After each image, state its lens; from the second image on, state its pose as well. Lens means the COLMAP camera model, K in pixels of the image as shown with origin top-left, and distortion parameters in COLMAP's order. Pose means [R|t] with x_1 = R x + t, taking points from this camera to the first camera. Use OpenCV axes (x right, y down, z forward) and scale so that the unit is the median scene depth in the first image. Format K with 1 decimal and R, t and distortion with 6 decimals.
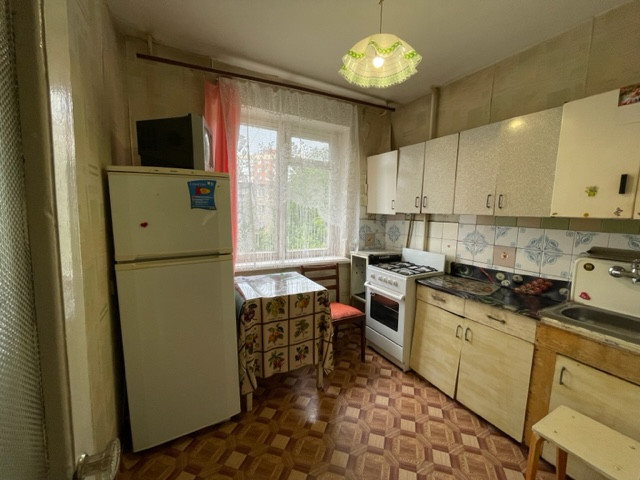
lens RADIAL K [[259.3, 0, 320.1], [0, 259.3, 238.5], [0, 0, 1]] dist [-0.000367, 0.000865]
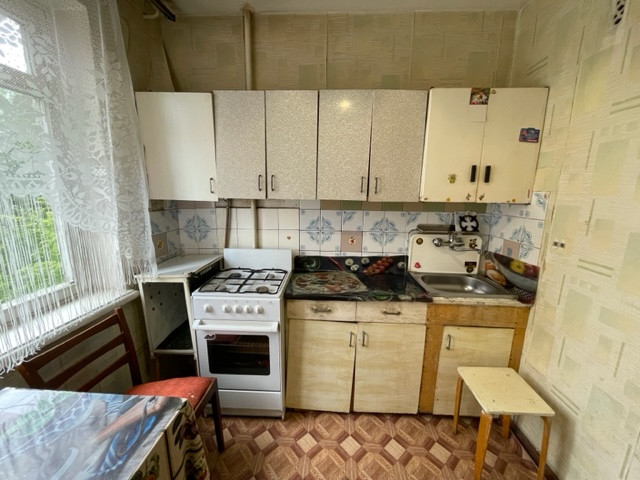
lens RADIAL K [[259.3, 0, 319.9], [0, 259.3, 239.5], [0, 0, 1]] dist [-0.000367, 0.000865]
pose [[0.521328, -0.176949, 0.834809, -0.161392], [0.092322, 0.984219, 0.150965, -0.096444], [-0.848348, -0.001631, 0.529437, 0.593691]]
